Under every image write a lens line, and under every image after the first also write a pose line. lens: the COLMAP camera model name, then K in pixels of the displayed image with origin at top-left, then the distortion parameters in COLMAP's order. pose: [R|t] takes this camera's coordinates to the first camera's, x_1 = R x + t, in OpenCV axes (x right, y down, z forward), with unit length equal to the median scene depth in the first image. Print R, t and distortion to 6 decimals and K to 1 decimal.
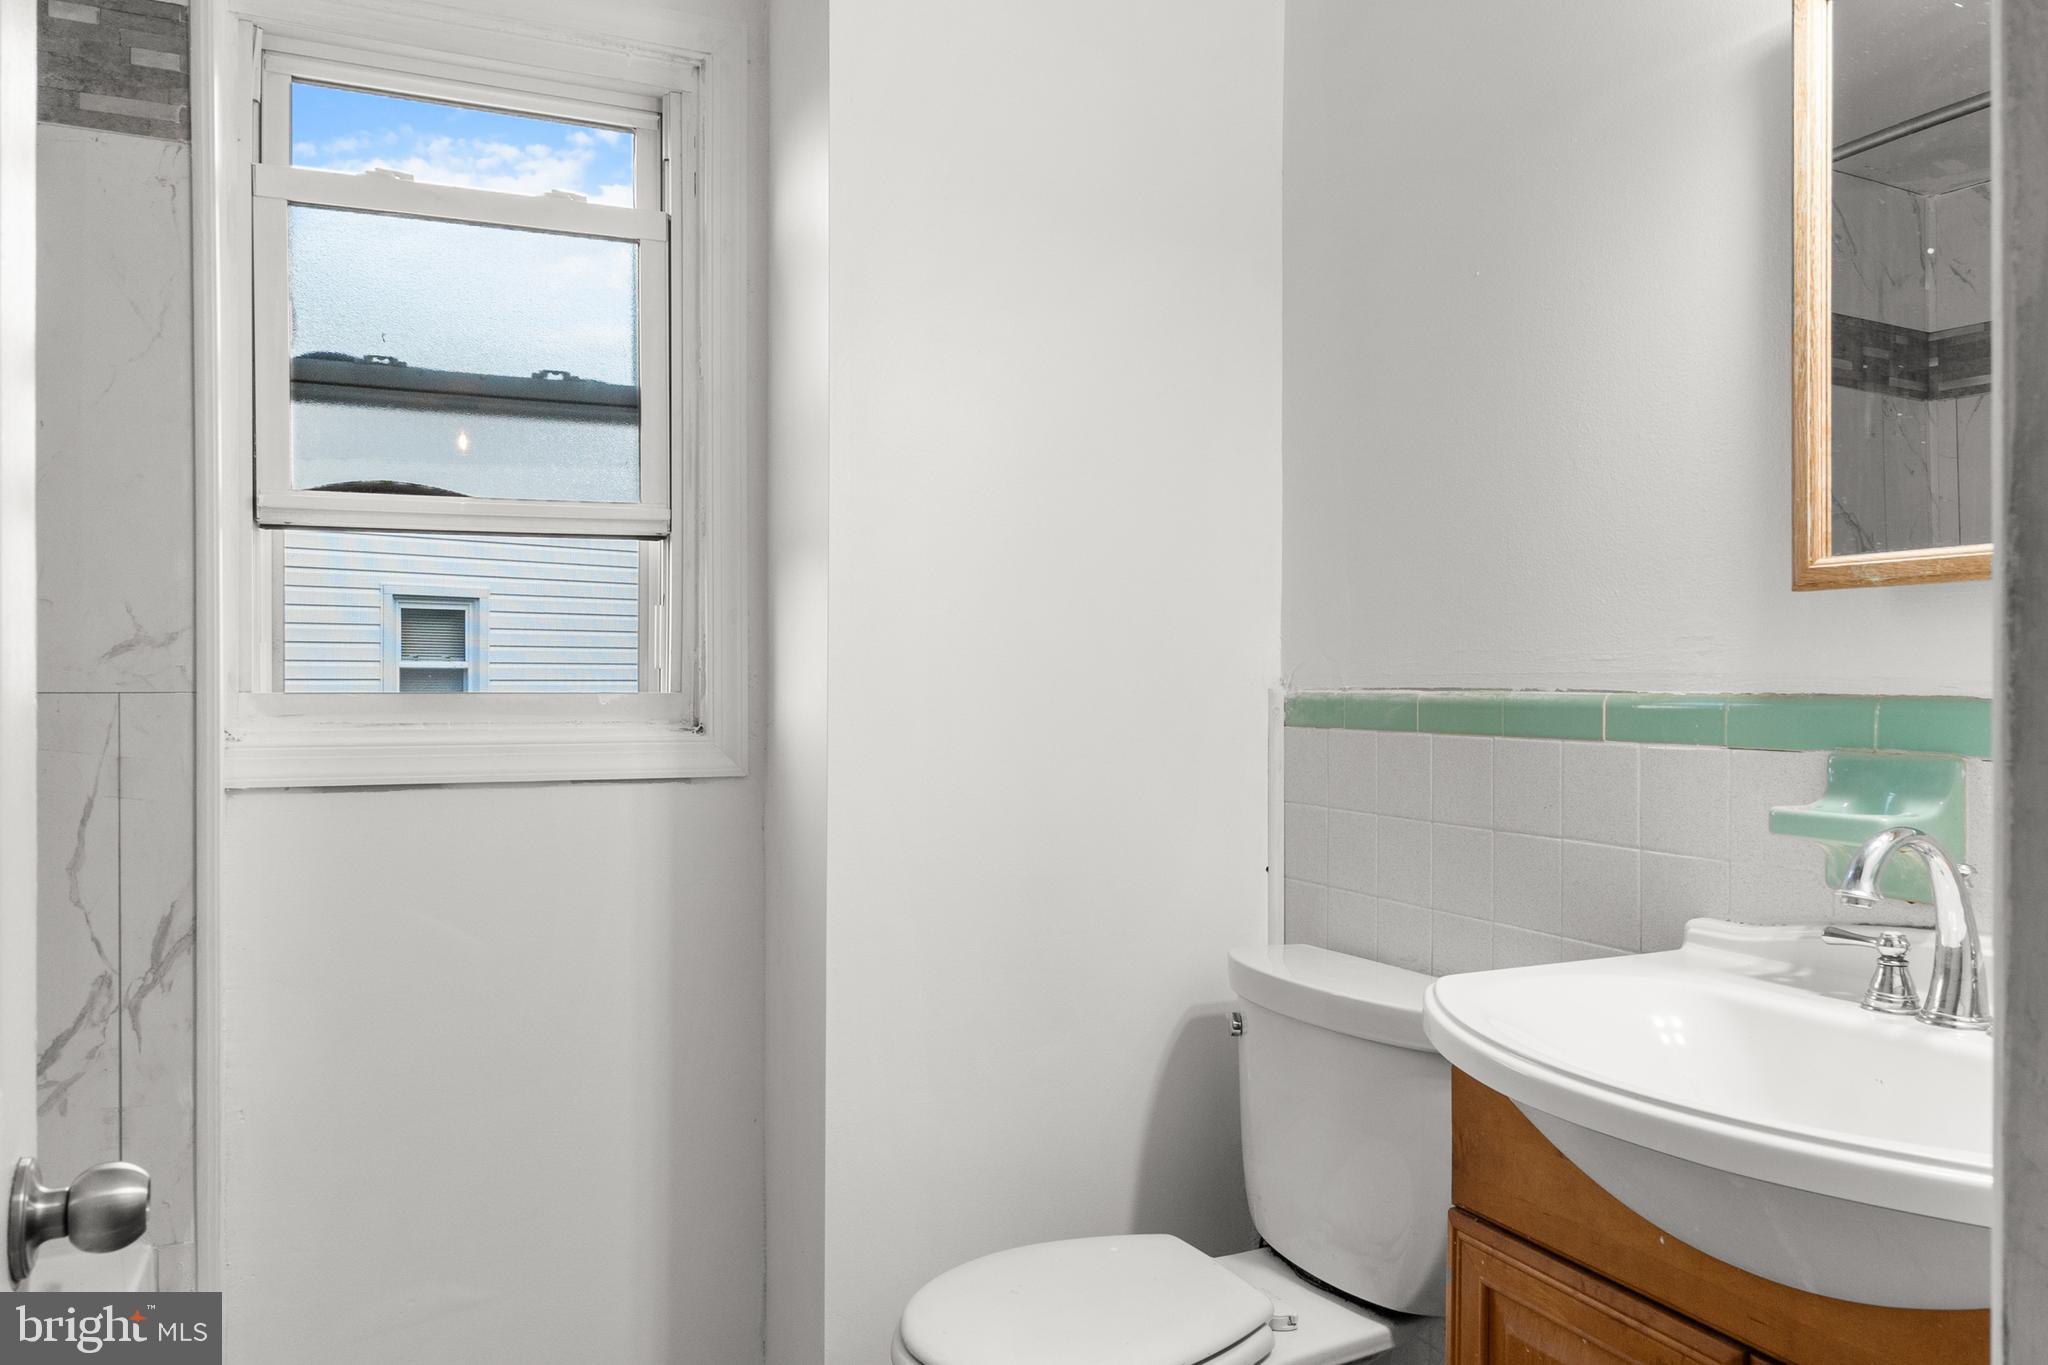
lens RADIAL K [[1446.8, 0, 1031.4], [0, 1446.8, 671.5], [0, 0, 1]] dist [-0.001044, 0.002392]
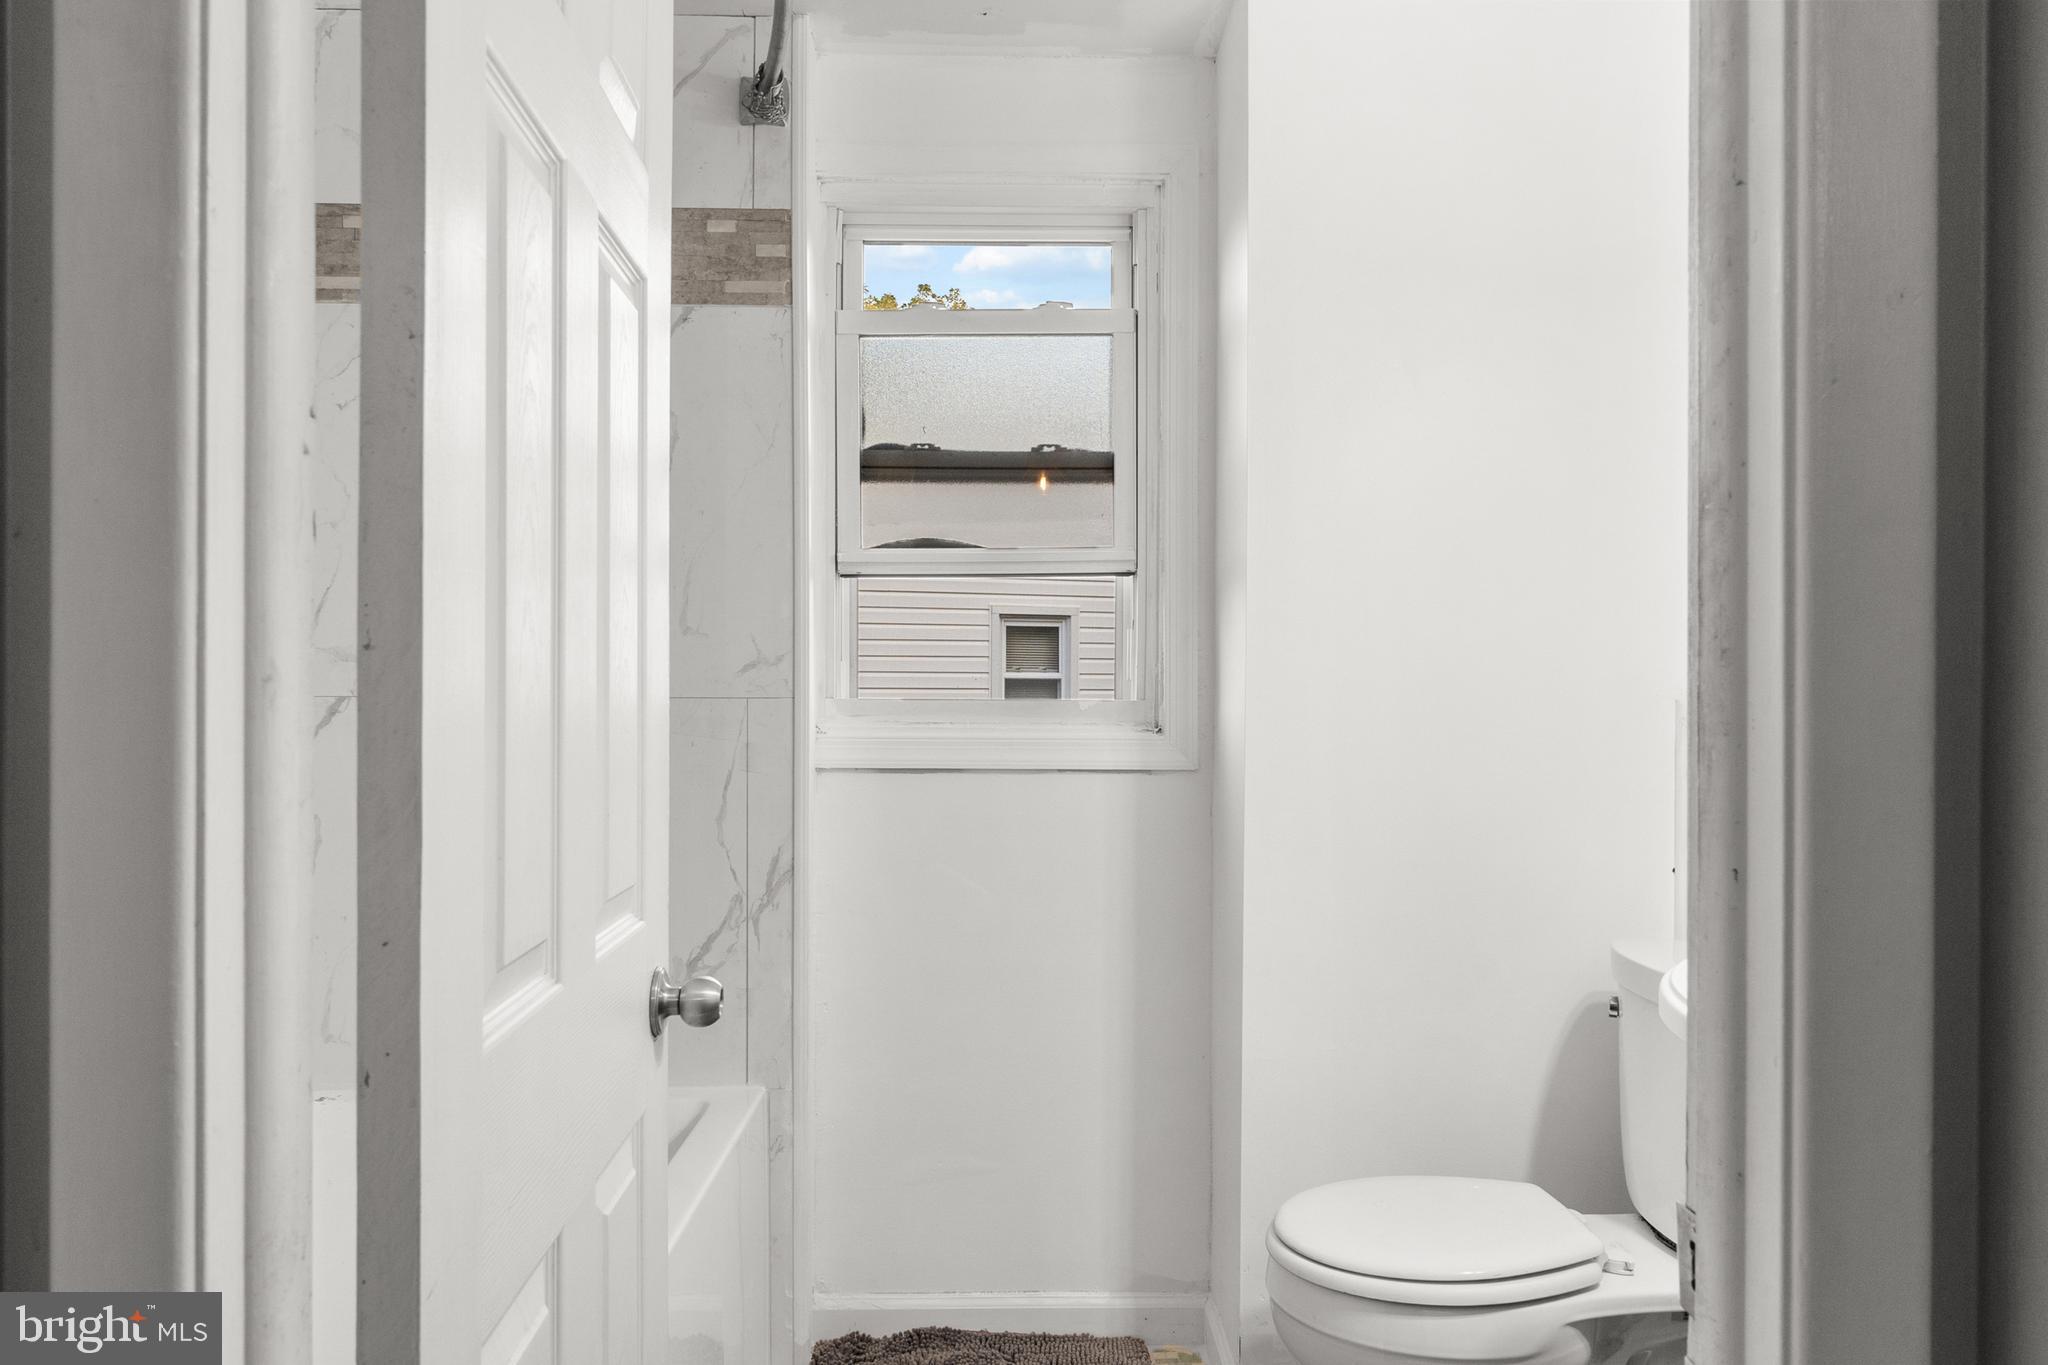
lens RADIAL K [[1446.8, 0, 1031.4], [0, 1446.8, 671.5], [0, 0, 1]] dist [-0.001044, 0.002392]
pose [[0.917606, -0.002638, -0.397483, 0.178999], [-0.000026, 0.999978, -0.006697, -0.001746], [0.397492, 0.006156, 0.917585, -0.183174]]
